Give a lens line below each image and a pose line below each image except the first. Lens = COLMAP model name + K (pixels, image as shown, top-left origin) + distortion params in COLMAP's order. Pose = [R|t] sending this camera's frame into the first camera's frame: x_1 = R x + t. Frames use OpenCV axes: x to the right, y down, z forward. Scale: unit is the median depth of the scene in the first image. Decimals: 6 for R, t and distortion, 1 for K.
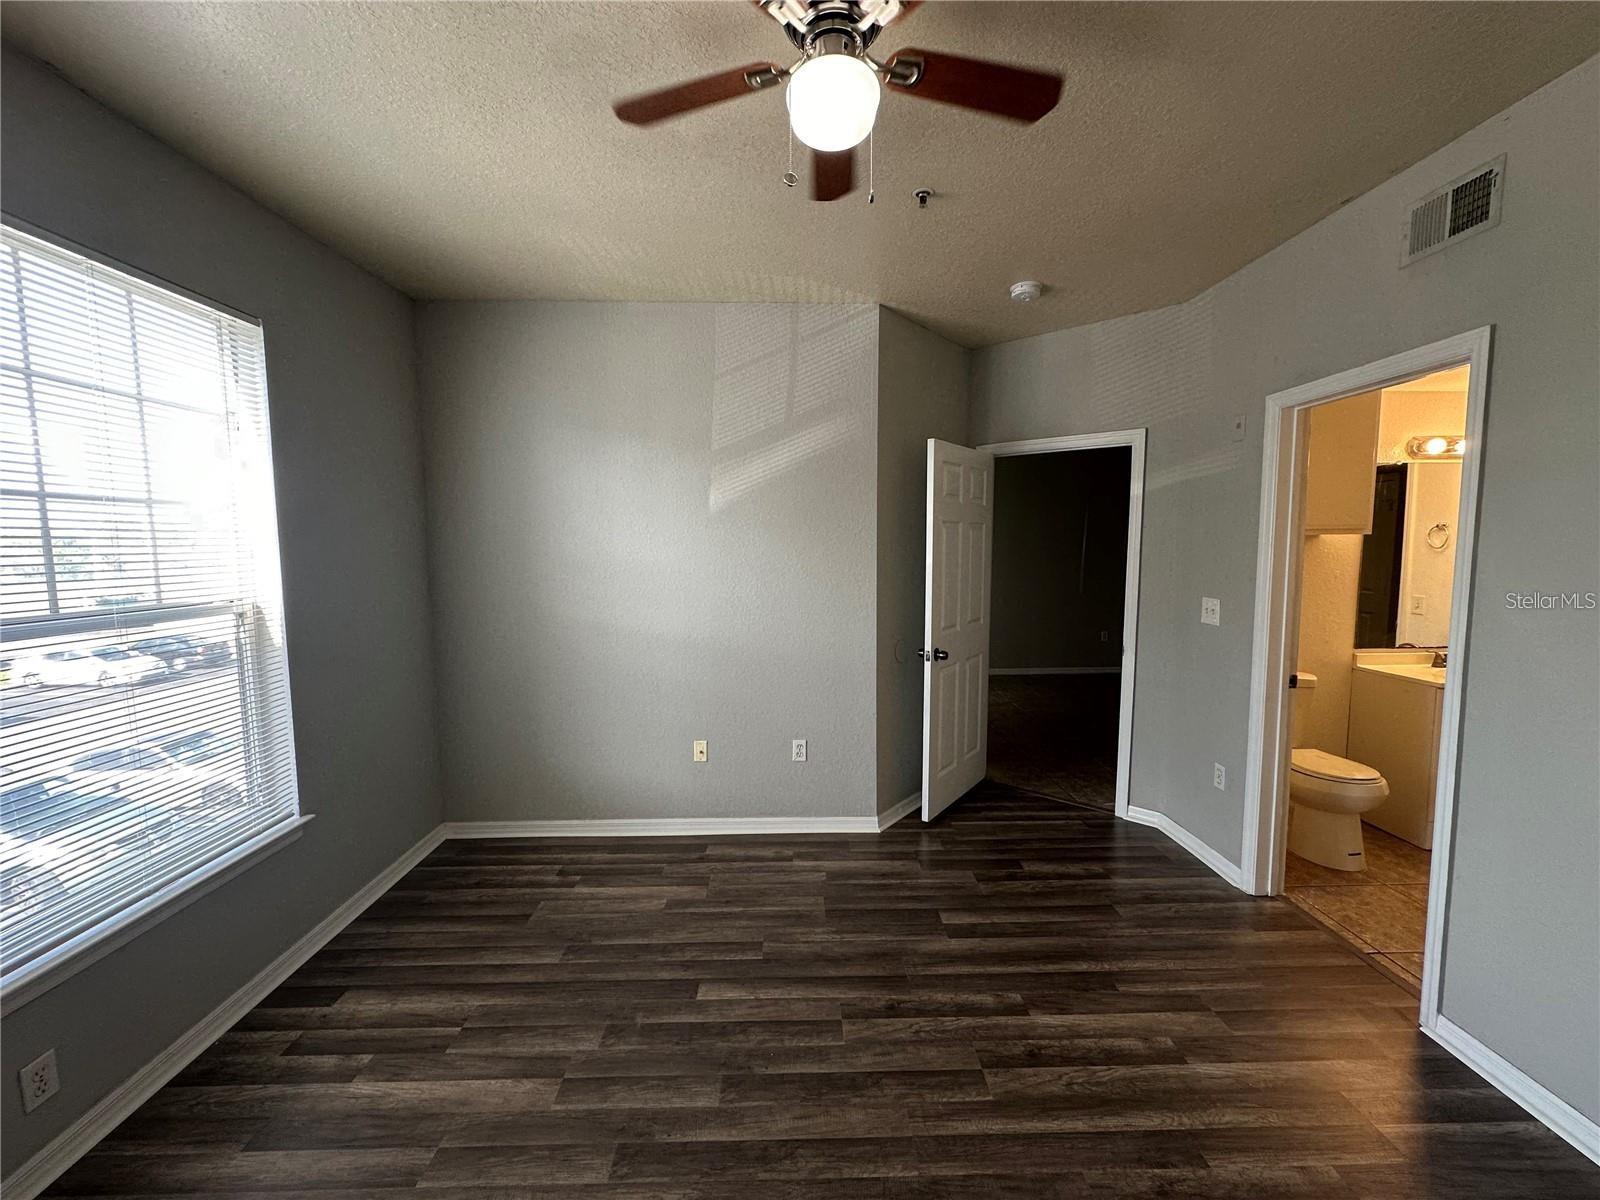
lens RADIAL K [[638.6, 0, 803.3], [0, 638.6, 600.4], [0, 0, 1]] dist [0.009431, -0.000790]
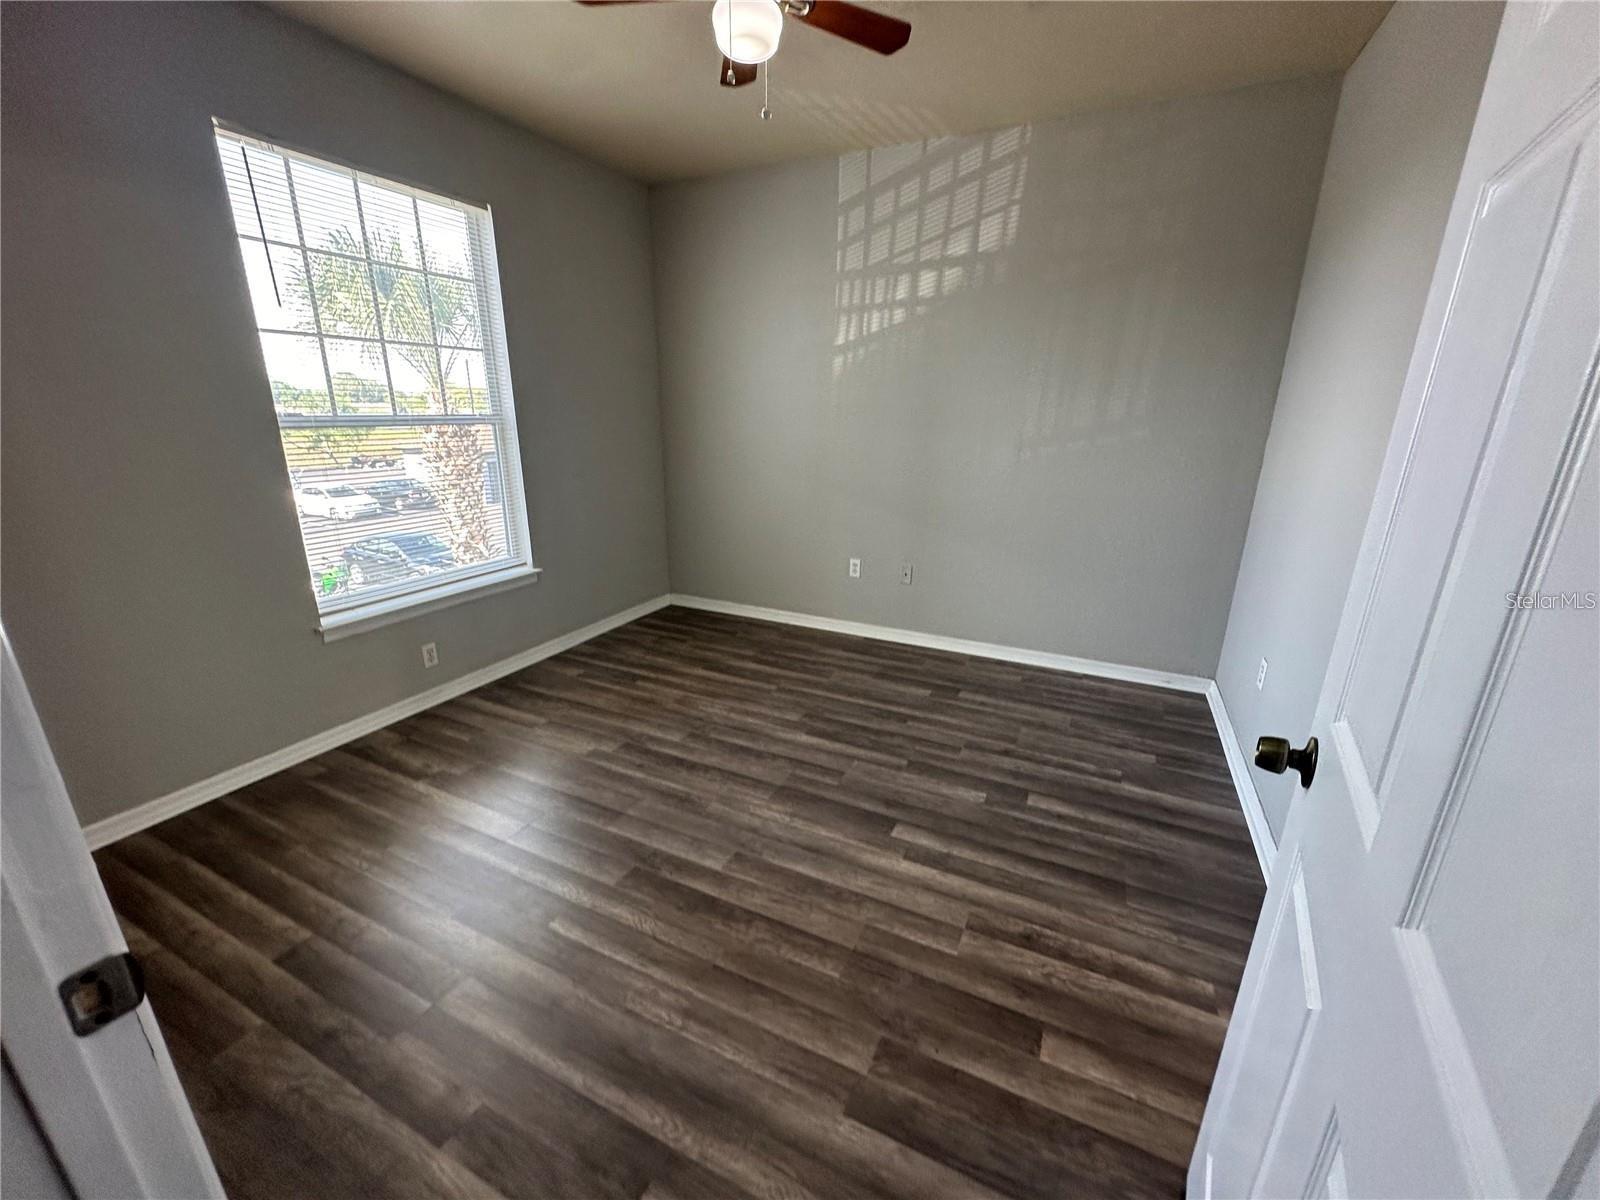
lens RADIAL K [[638.6, 0, 807.5], [0, 638.6, 599.3], [0, 0, 1]] dist [0.009431, -0.000790]
pose [[0.895810, 0.144133, -0.420417, 0.357144], [-0.060955, 0.976858, 0.205017, 0.041554], [0.440238, -0.158030, 0.883865, 0.091264]]
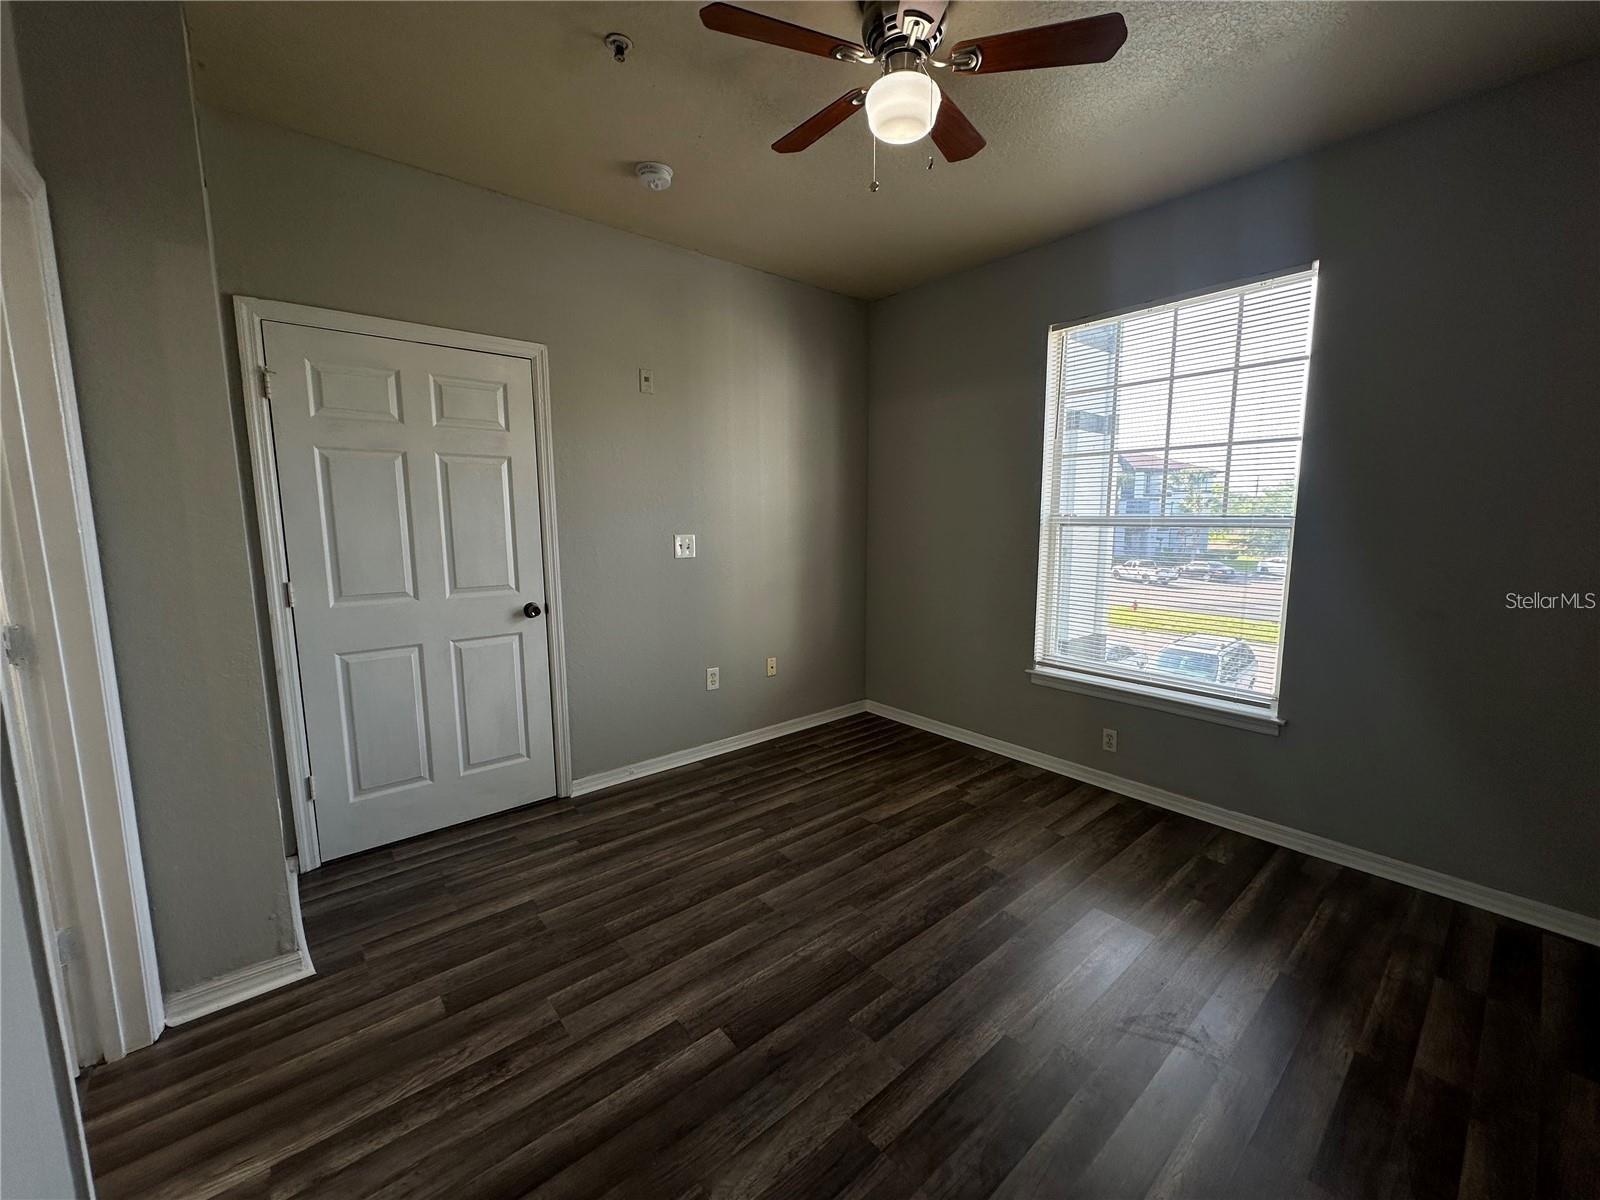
lens RADIAL K [[638.6, 0, 798.2], [0, 638.6, 603.6], [0, 0, 1]] dist [0.009431, -0.000790]
pose [[-0.778534, 0.097758, -0.619942, 0.477734], [-0.050729, 0.974760, 0.217415, -0.095578], [0.625548, 0.200714, -0.753925, 1.661945]]
